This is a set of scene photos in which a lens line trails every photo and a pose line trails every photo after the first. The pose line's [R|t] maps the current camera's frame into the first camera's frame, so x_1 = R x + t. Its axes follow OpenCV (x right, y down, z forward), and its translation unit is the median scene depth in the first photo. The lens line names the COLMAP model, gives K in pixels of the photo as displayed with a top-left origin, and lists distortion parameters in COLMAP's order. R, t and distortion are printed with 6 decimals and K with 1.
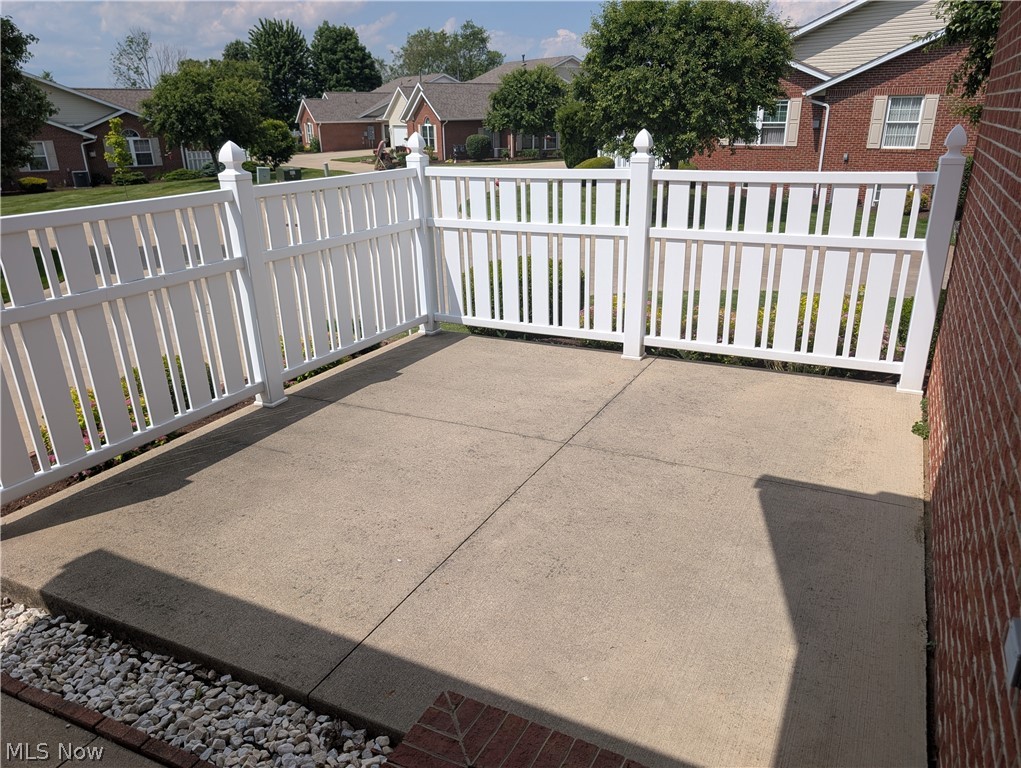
lens RADIAL K [[738.0, 0, 522.2], [0, 738.0, 384.4], [0, 0, 1]] dist [0.036540, -0.066990]
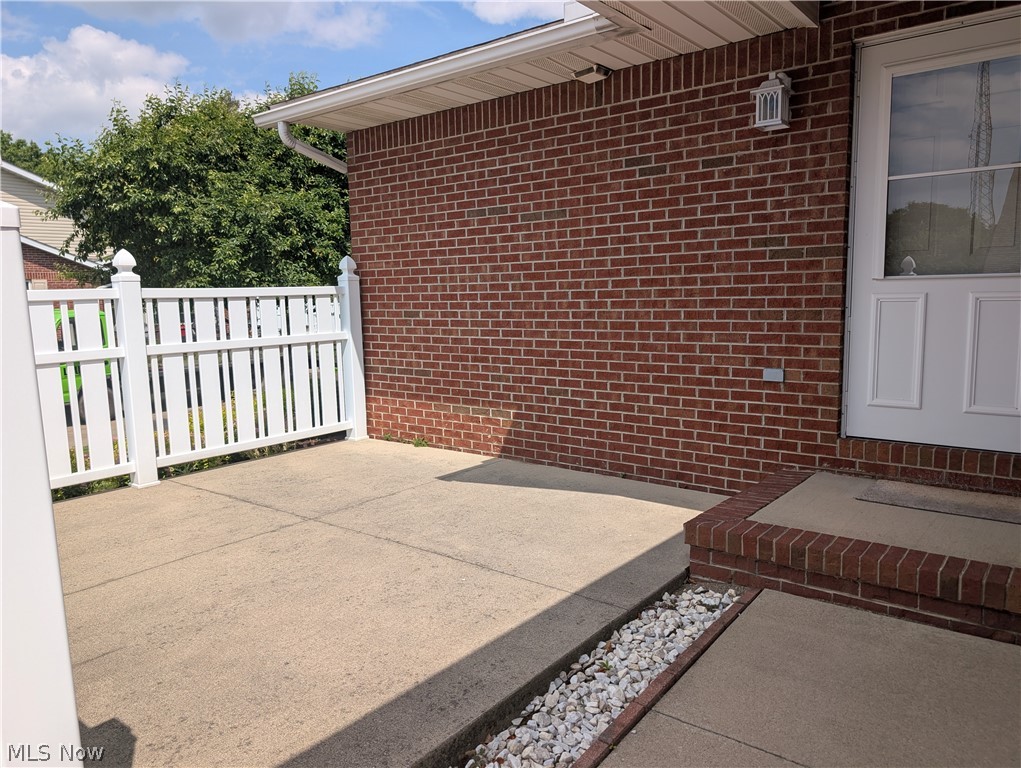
lens RADIAL K [[738.0, 0, 522.2], [0, 738.0, 384.4], [0, 0, 1]] dist [0.036540, -0.066990]
pose [[0.200796, -0.107290, 0.973740, -0.824367], [0.350393, 0.936093, 0.030887, -0.023425], [-0.914825, 0.334990, 0.225558, 0.409322]]
